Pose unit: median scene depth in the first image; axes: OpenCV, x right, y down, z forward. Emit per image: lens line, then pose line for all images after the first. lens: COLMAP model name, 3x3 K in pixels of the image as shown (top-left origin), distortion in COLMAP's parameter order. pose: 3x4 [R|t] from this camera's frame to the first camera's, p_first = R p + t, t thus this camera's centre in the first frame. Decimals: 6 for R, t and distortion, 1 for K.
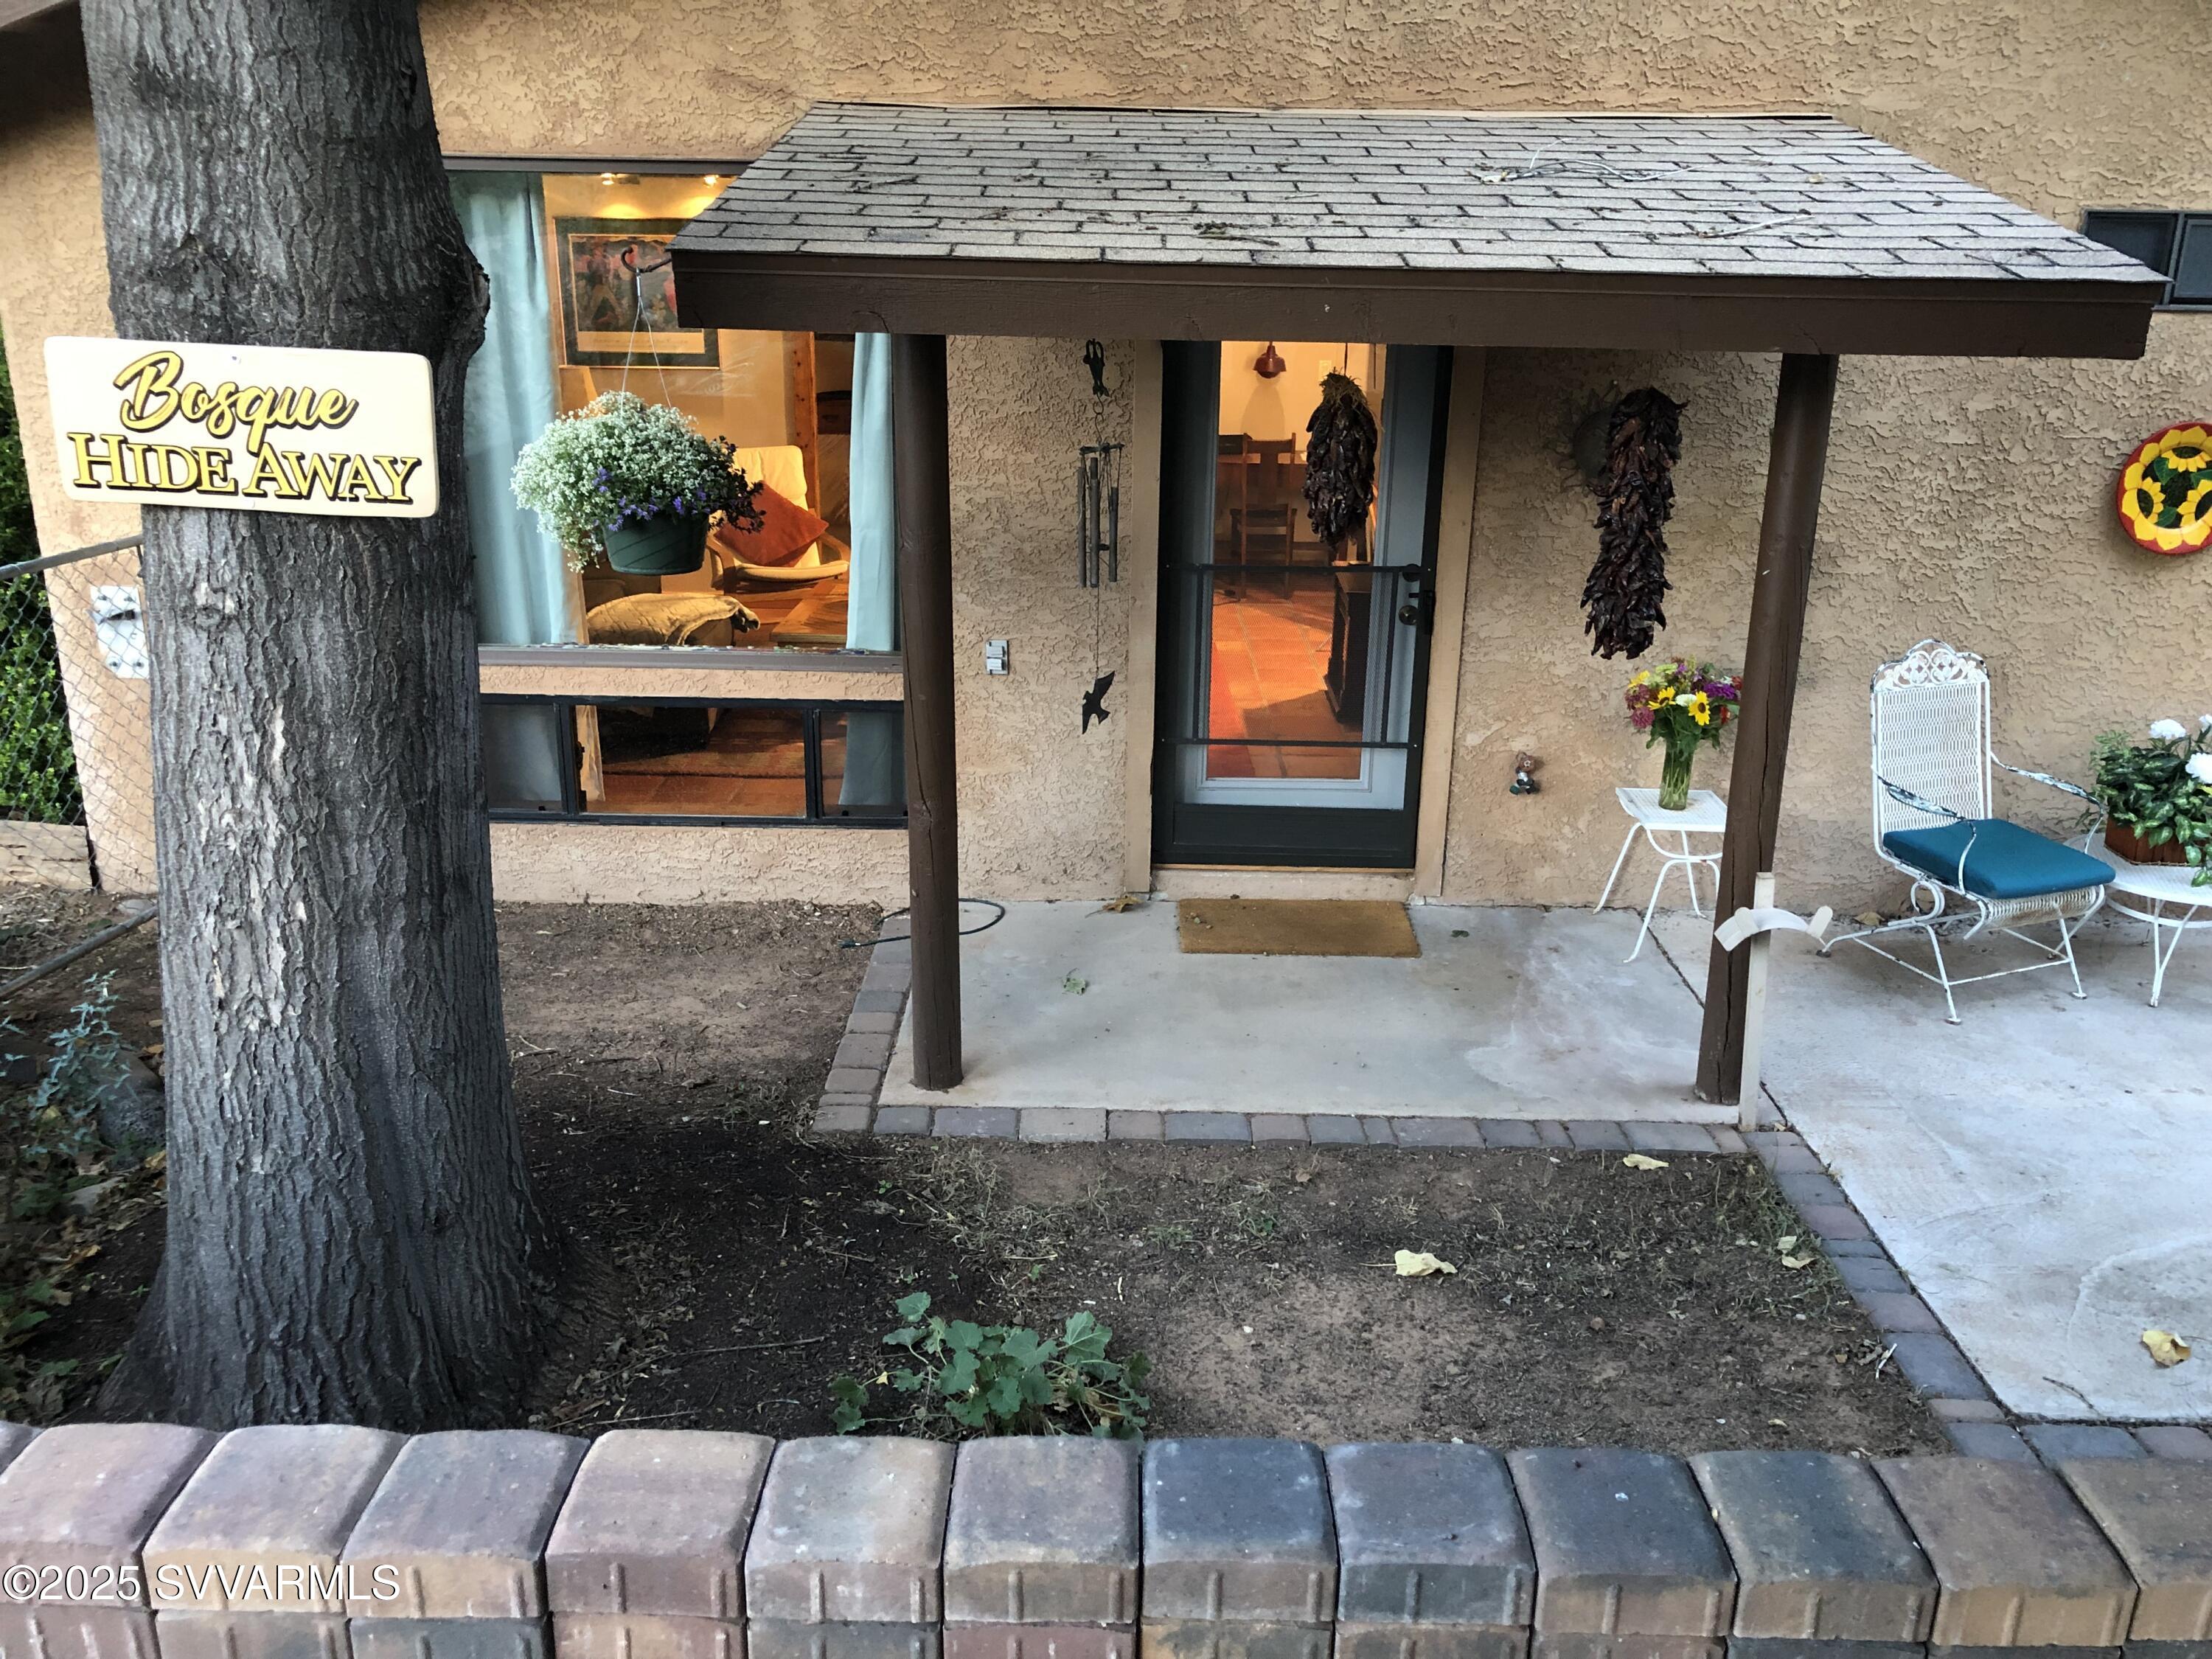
lens RADIAL K [[1813.7, 0, 1106.0], [0, 1813.7, 829.5], [0, 0, 1]] dist [0.044051, -0.045870]
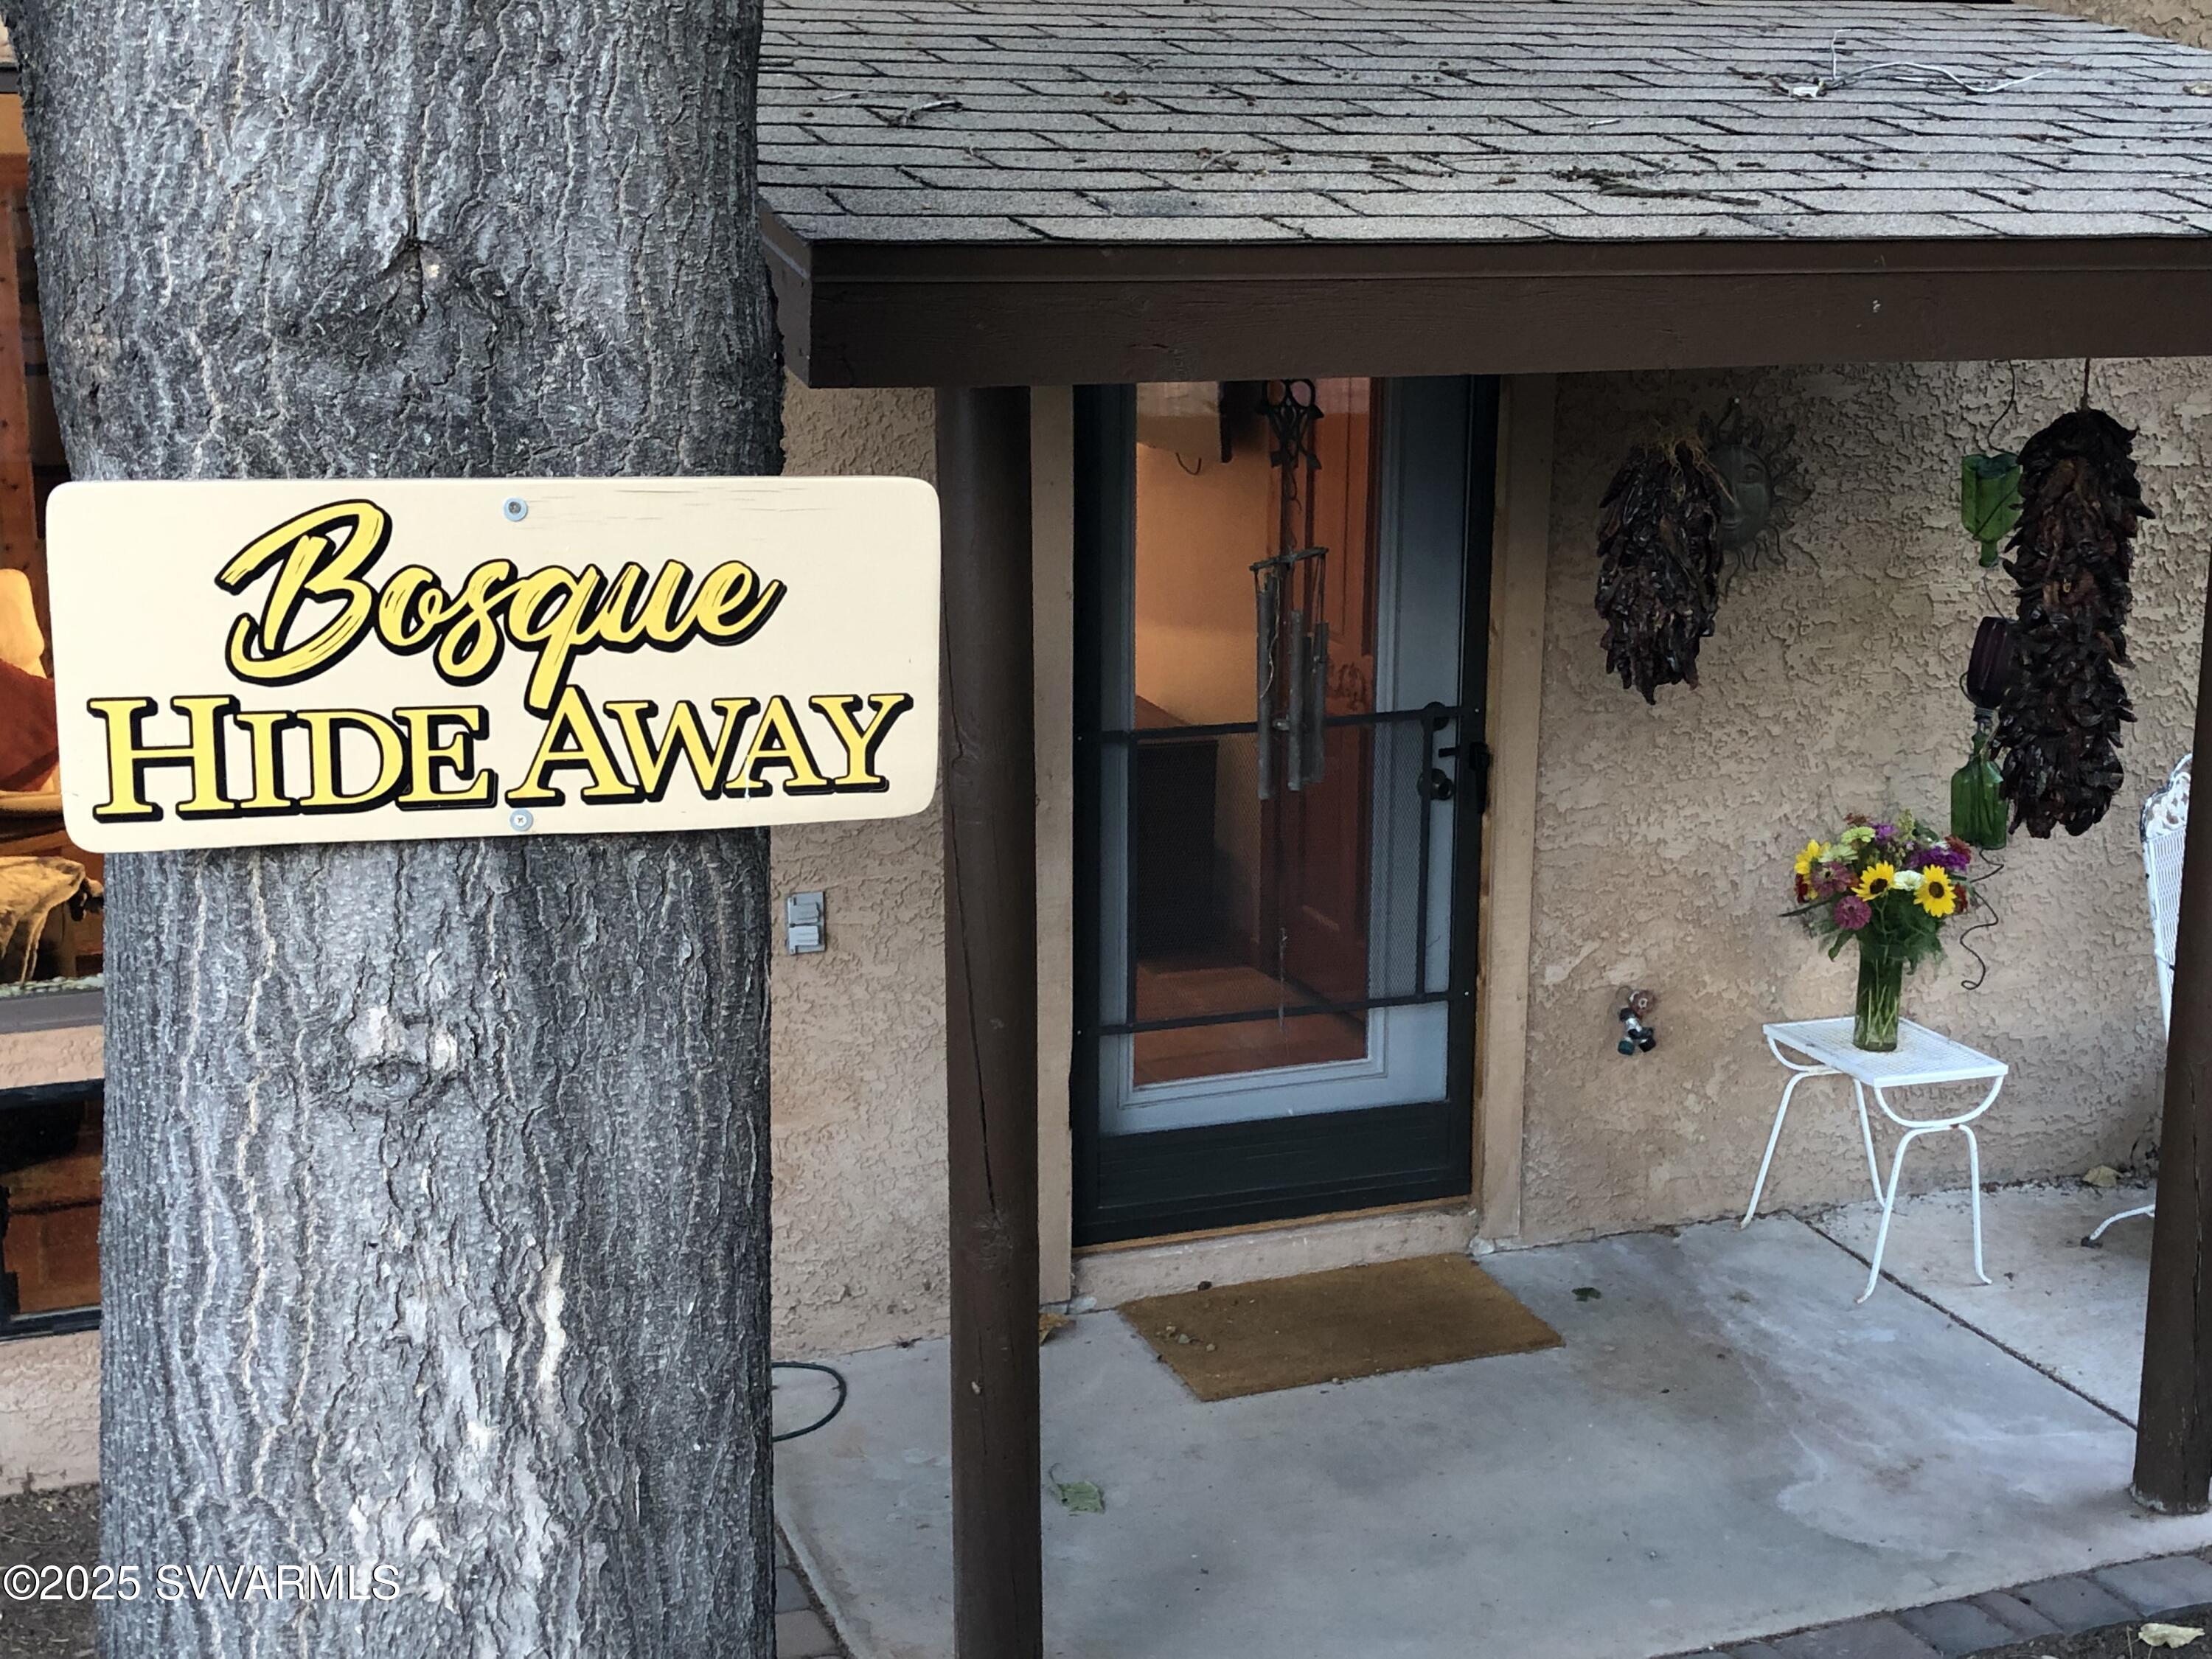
lens RADIAL K [[2847.7, 0, 1106.0], [0, 2847.7, 829.5], [0, 0, 1]] dist [0.114955, -0.401423]
pose [[0.934096, -0.094819, 0.344201, -0.563553], [0.125210, 0.989858, -0.067113, -0.108994], [-0.334346, 0.105787, 0.936494, 0.288992]]
